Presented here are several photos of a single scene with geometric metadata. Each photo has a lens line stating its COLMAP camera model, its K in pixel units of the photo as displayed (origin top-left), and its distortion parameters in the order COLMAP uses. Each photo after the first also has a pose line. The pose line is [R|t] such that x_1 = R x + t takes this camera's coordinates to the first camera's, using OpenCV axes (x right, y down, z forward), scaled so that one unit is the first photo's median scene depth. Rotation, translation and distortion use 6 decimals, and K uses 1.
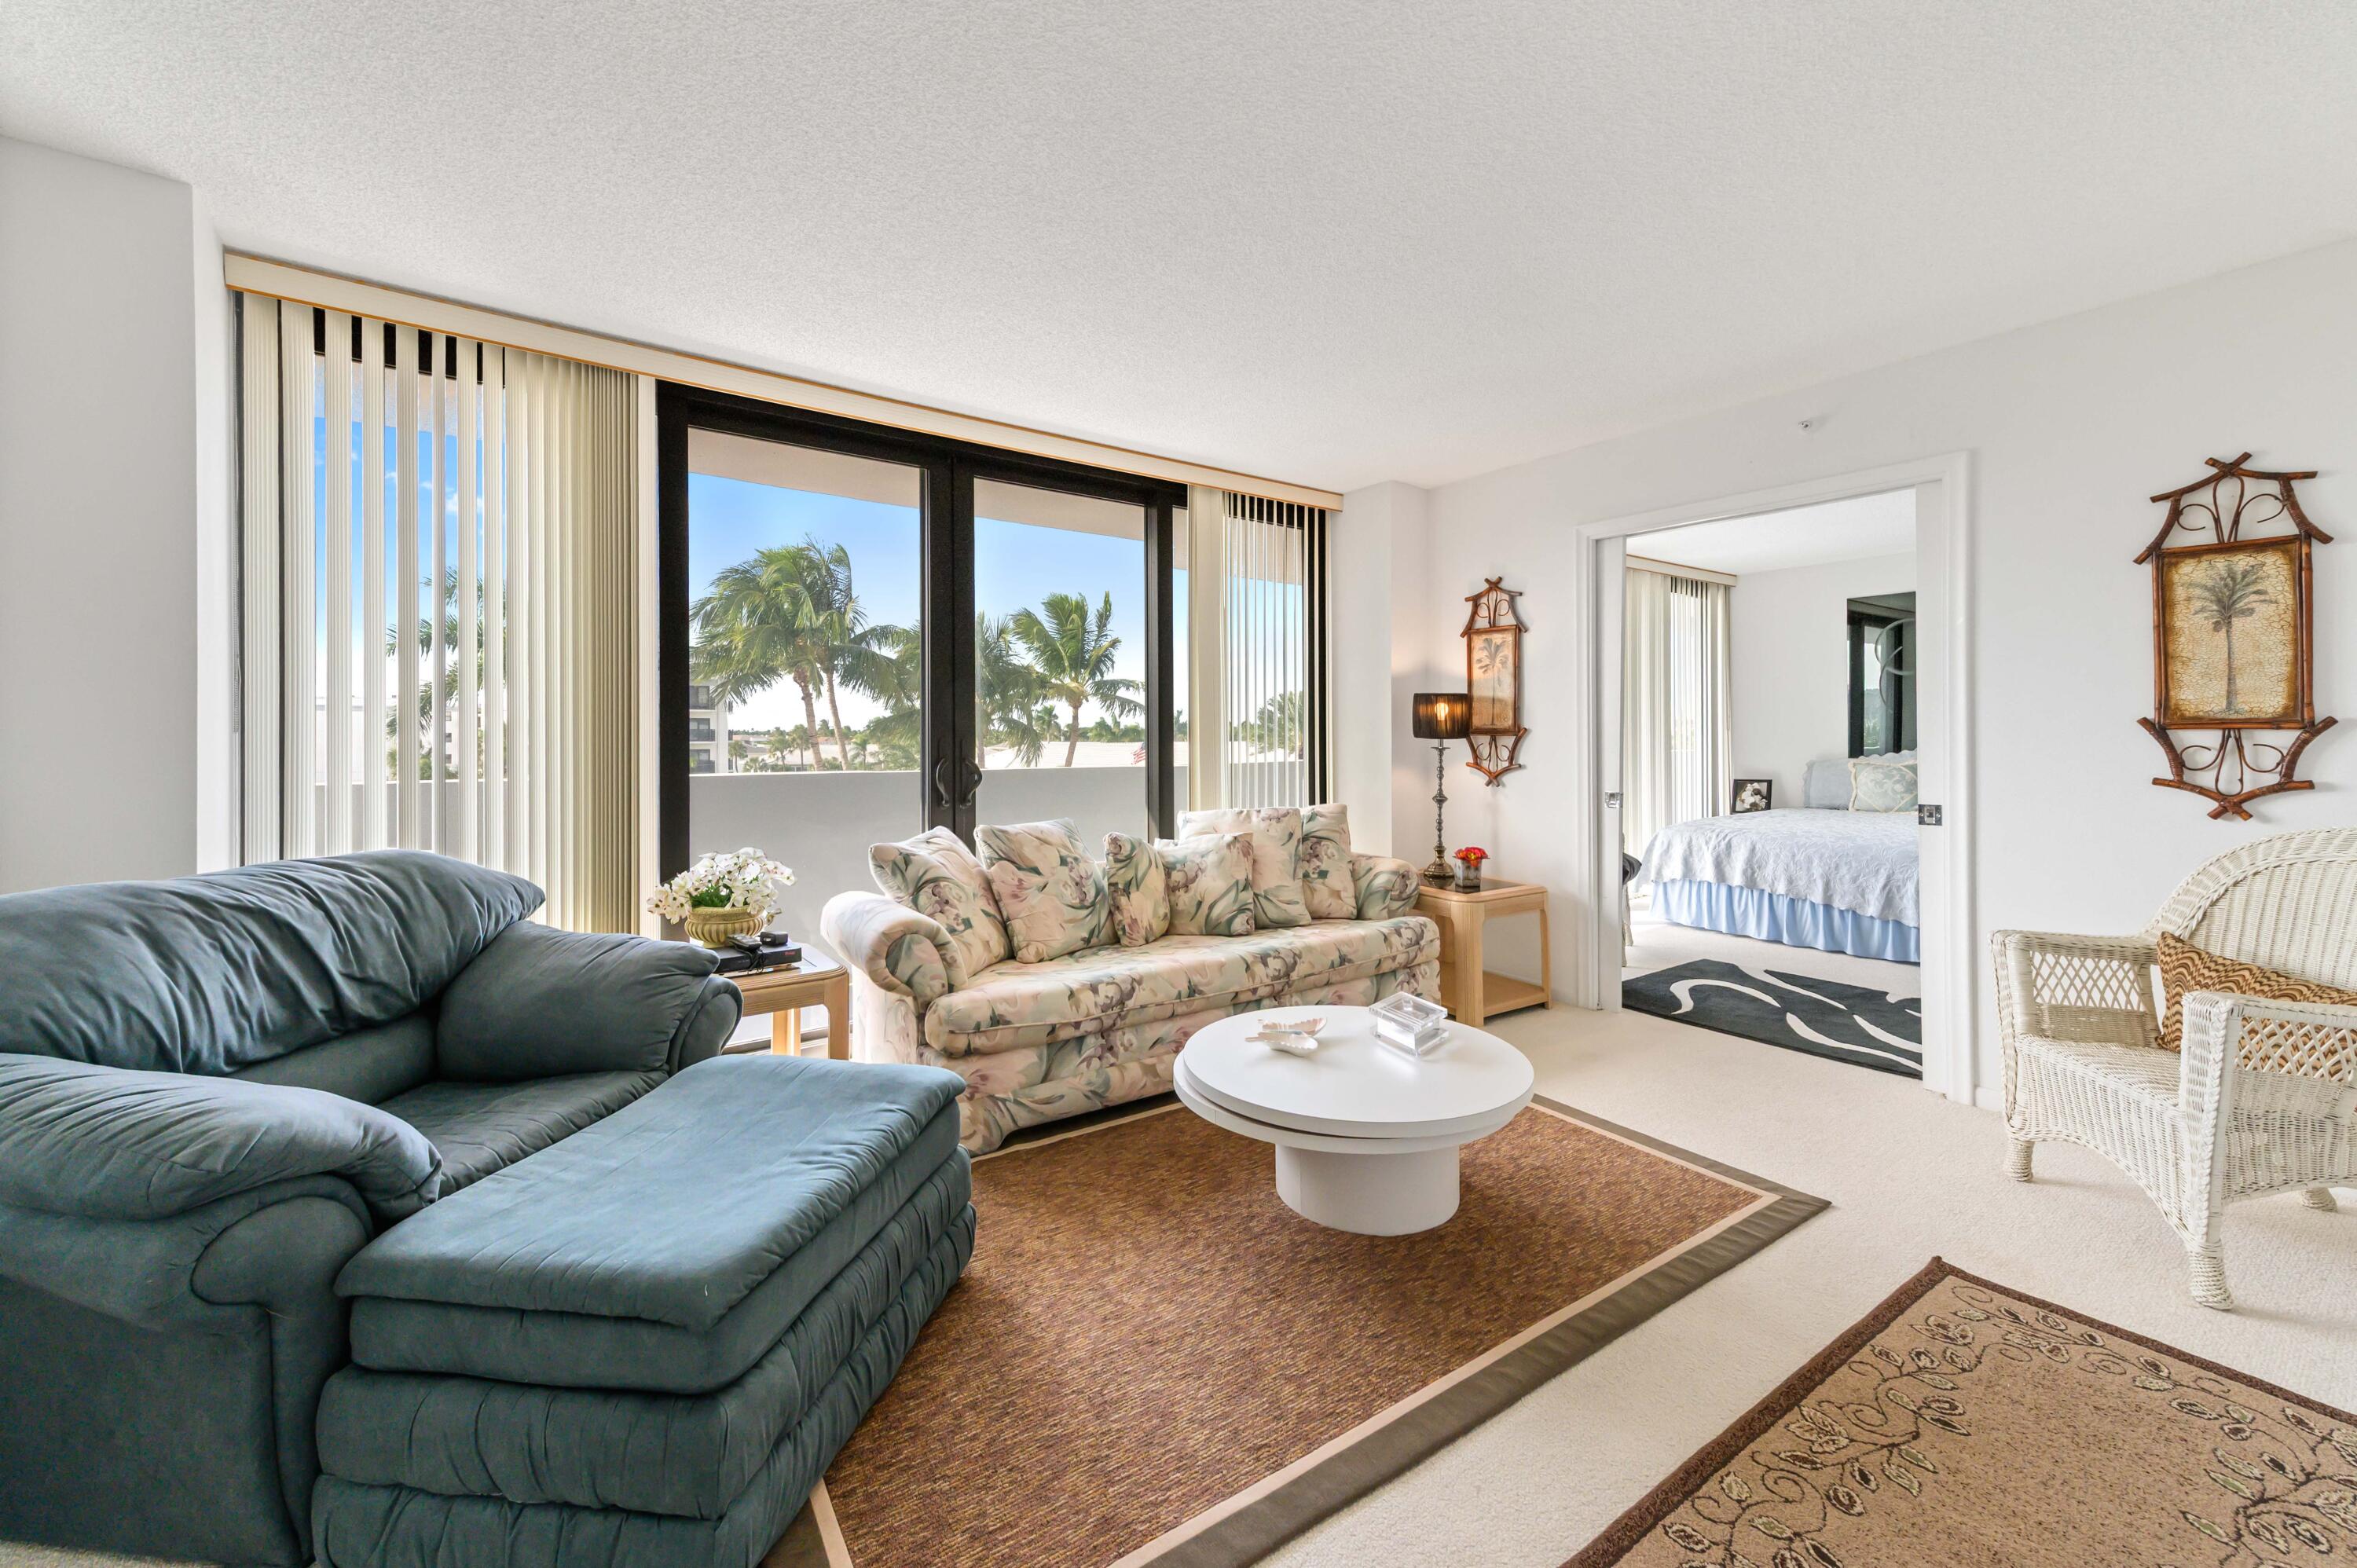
lens RADIAL K [[947.1, 0, 1183.6], [0, 947.1, 715.6], [0, 0, 1]] dist [0.011582, -0.000176]
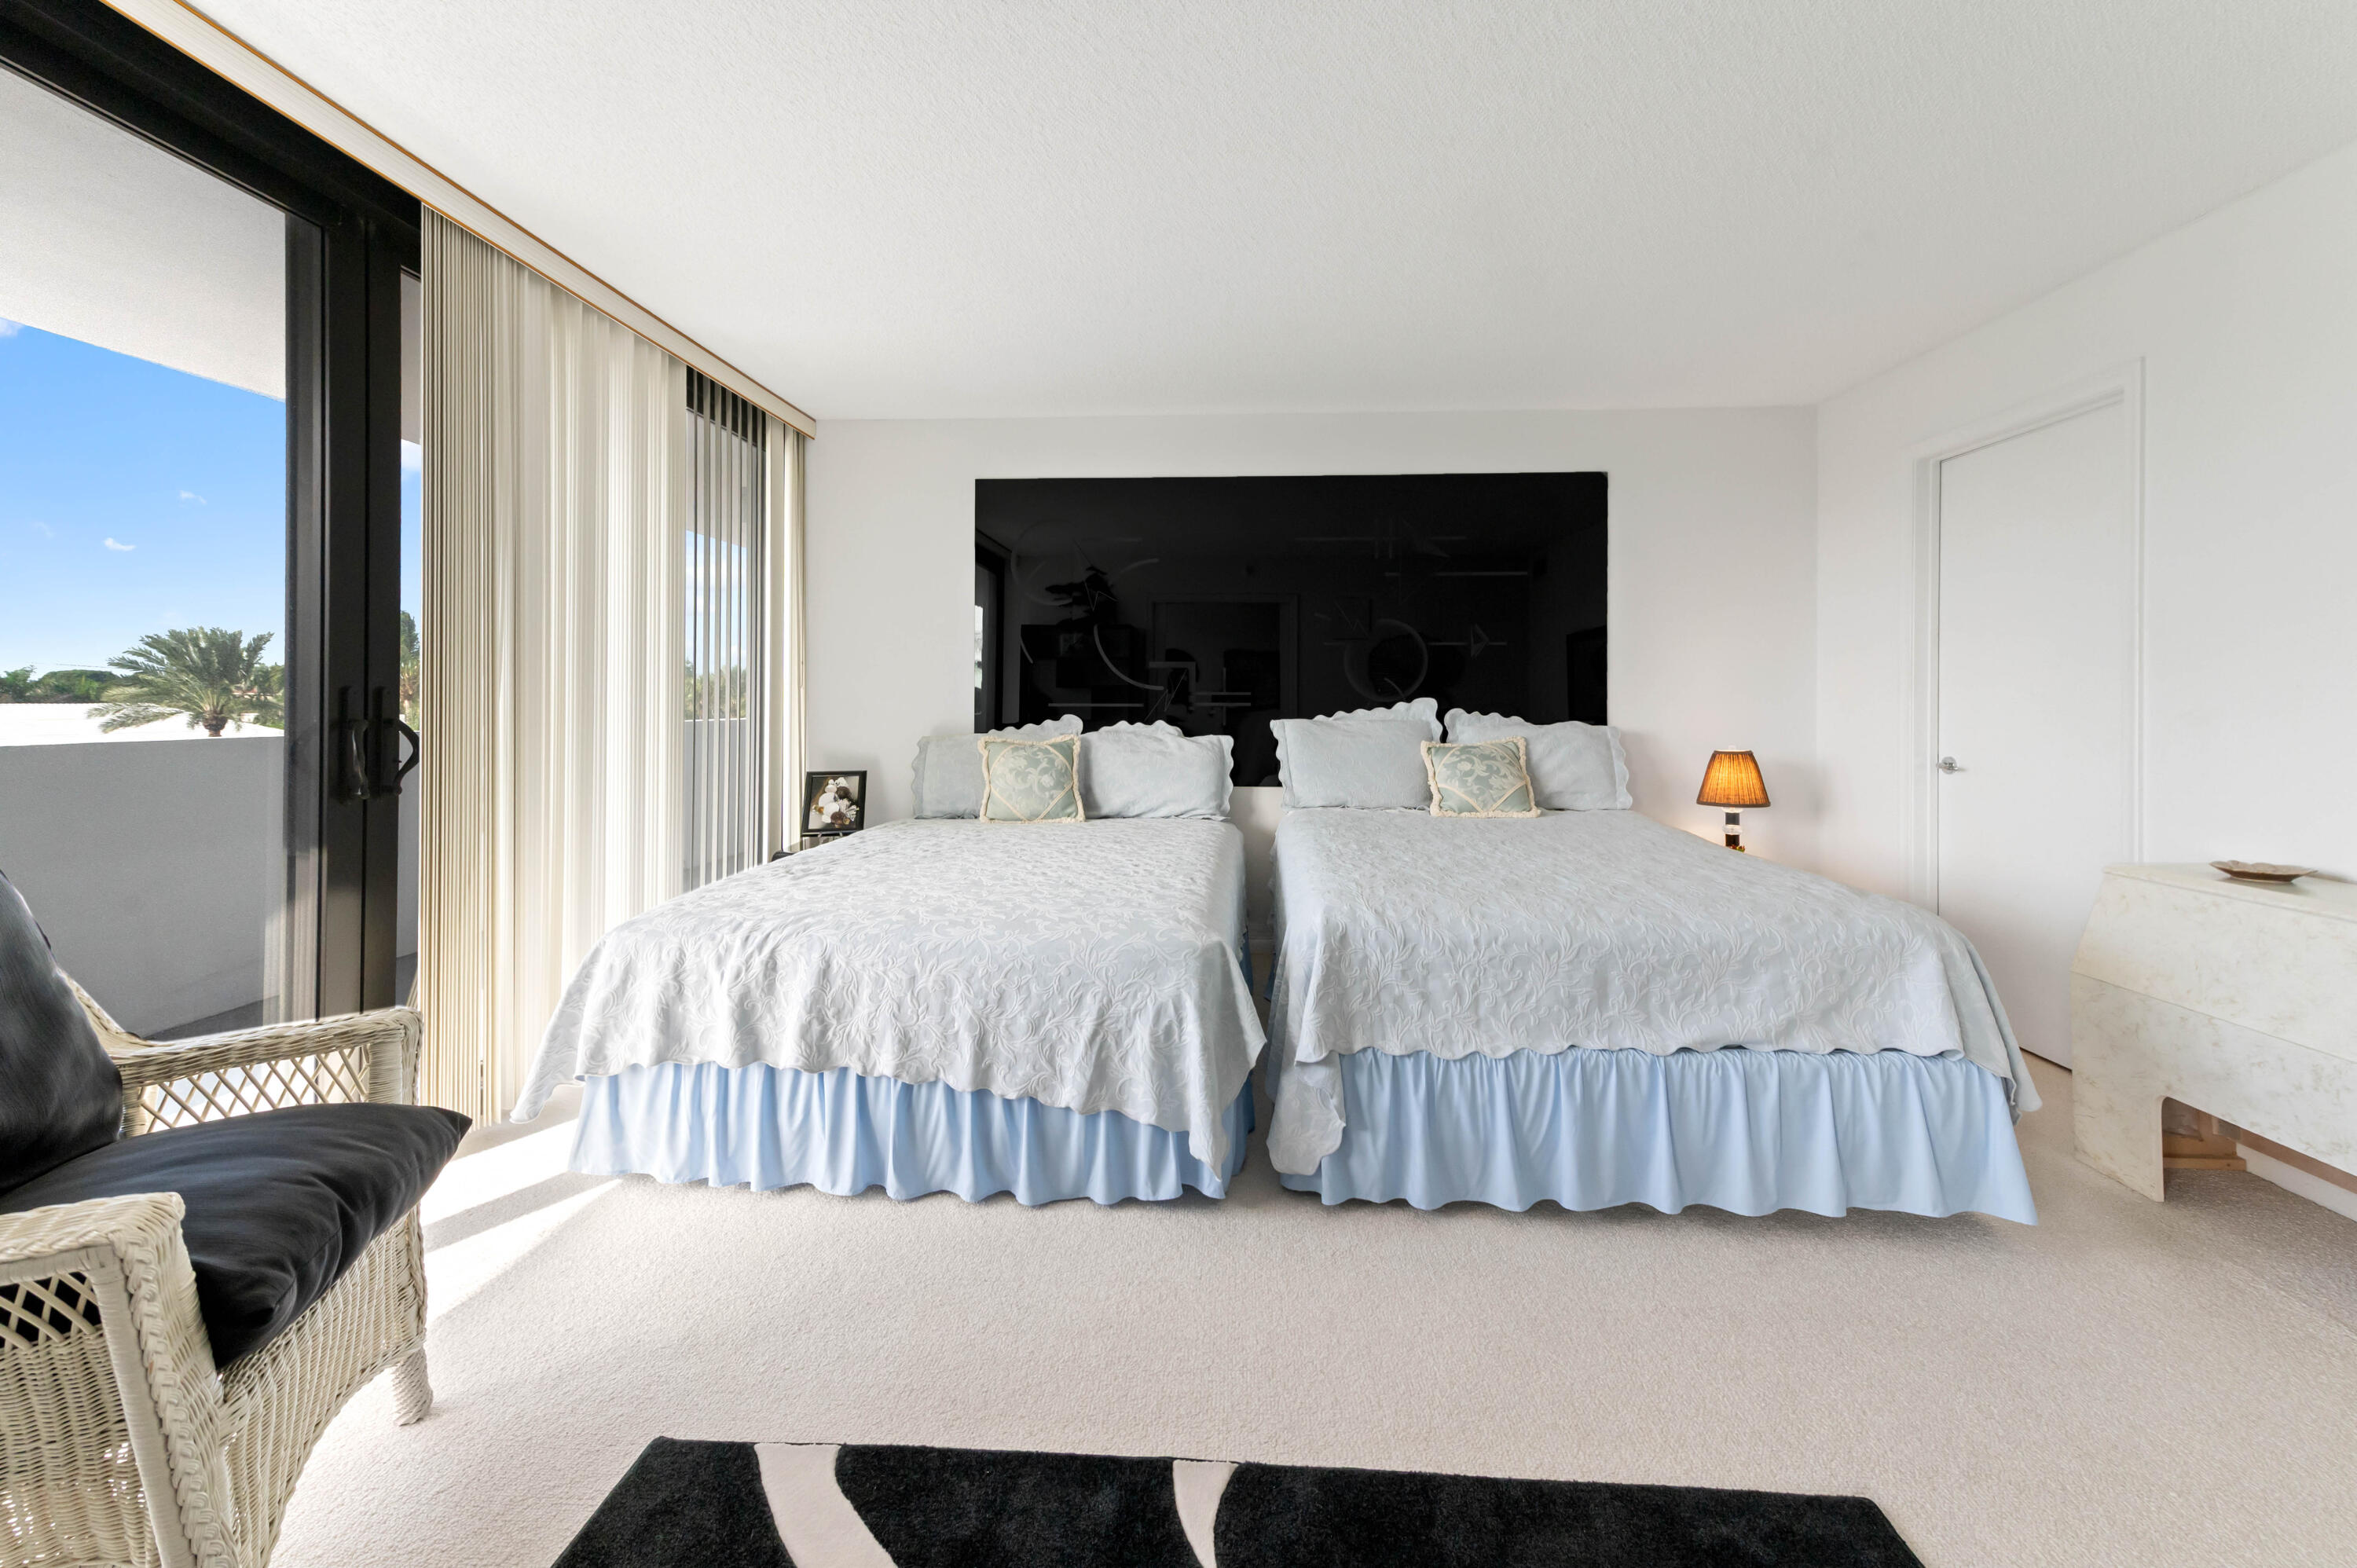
lens RADIAL K [[947.1, 0, 1183.6], [0, 947.1, 715.6], [0, 0, 1]] dist [0.011582, -0.000176]
pose [[0.637415, -0.003615, 0.770512, 0.377416], [-0.026118, 0.999313, 0.026295, 0.016368], [-0.770078, -0.036885, 0.636883, 0.616996]]
